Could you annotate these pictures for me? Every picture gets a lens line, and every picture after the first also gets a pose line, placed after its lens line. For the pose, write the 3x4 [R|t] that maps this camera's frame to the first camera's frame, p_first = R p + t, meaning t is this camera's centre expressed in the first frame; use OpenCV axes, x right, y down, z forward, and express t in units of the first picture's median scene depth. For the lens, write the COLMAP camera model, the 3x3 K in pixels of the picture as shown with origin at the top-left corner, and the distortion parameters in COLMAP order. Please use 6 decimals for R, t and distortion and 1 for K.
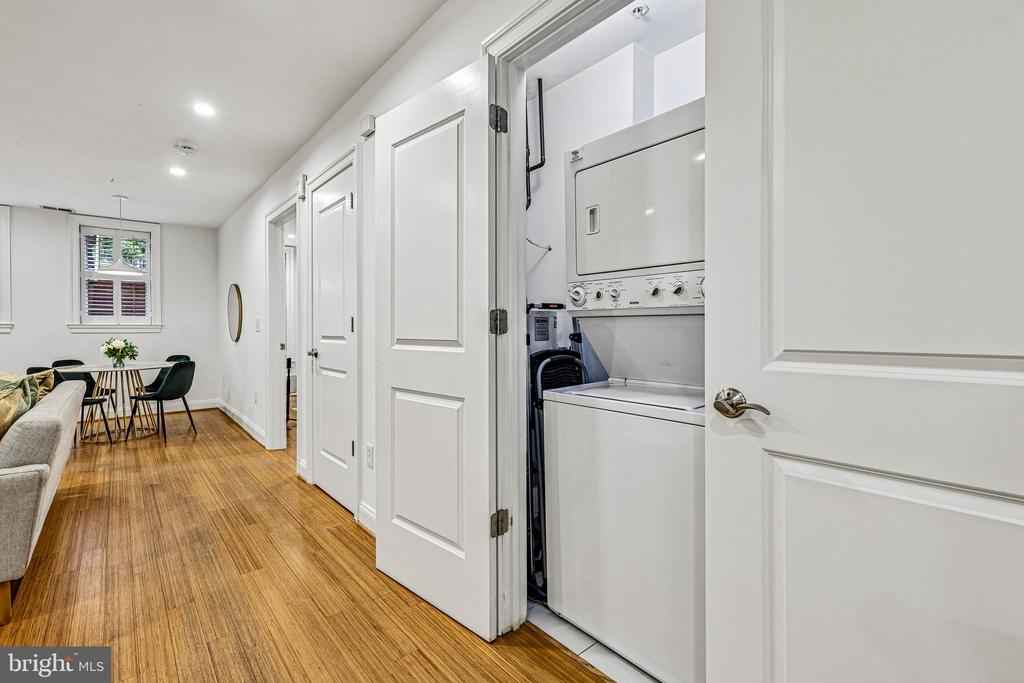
lens RADIAL K [[453.7, 0, 485.2], [0, 453.7, 326.2], [0, 0, 1]] dist [0.014686, -0.003955]
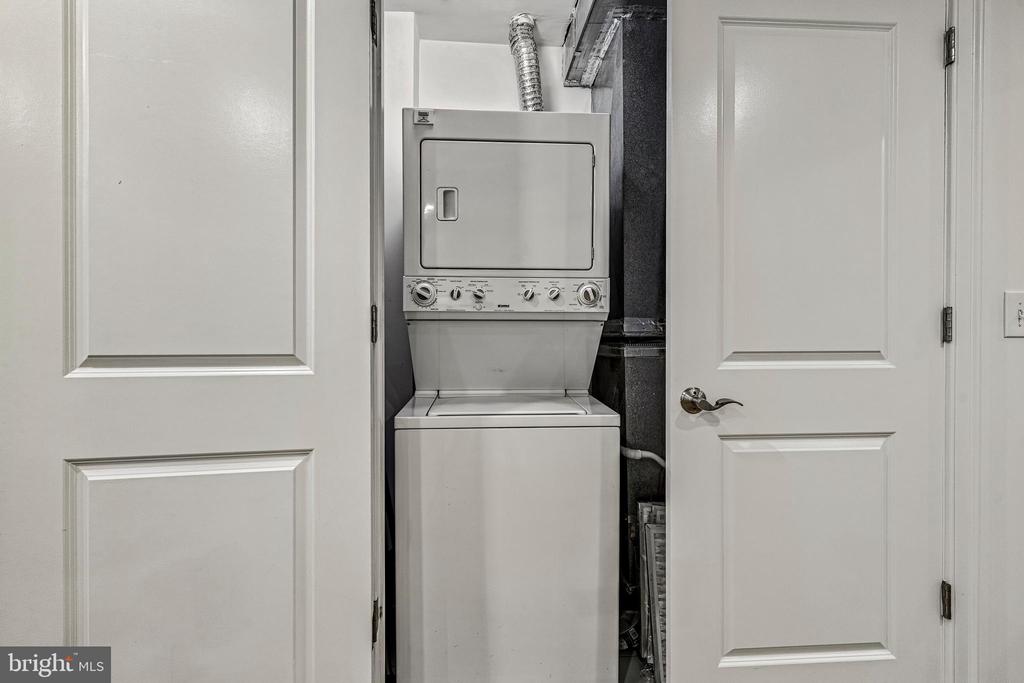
lens RADIAL K [[453.7, 0, 511.6], [0, 453.7, 333.2], [0, 0, 1]] dist [0.014686, -0.003955]
pose [[0.576869, 0.001922, 0.816835, -0.395749], [-0.006359, 0.999977, 0.002137, 0.001442], [-0.816812, -0.006427, 0.576868, 0.441163]]
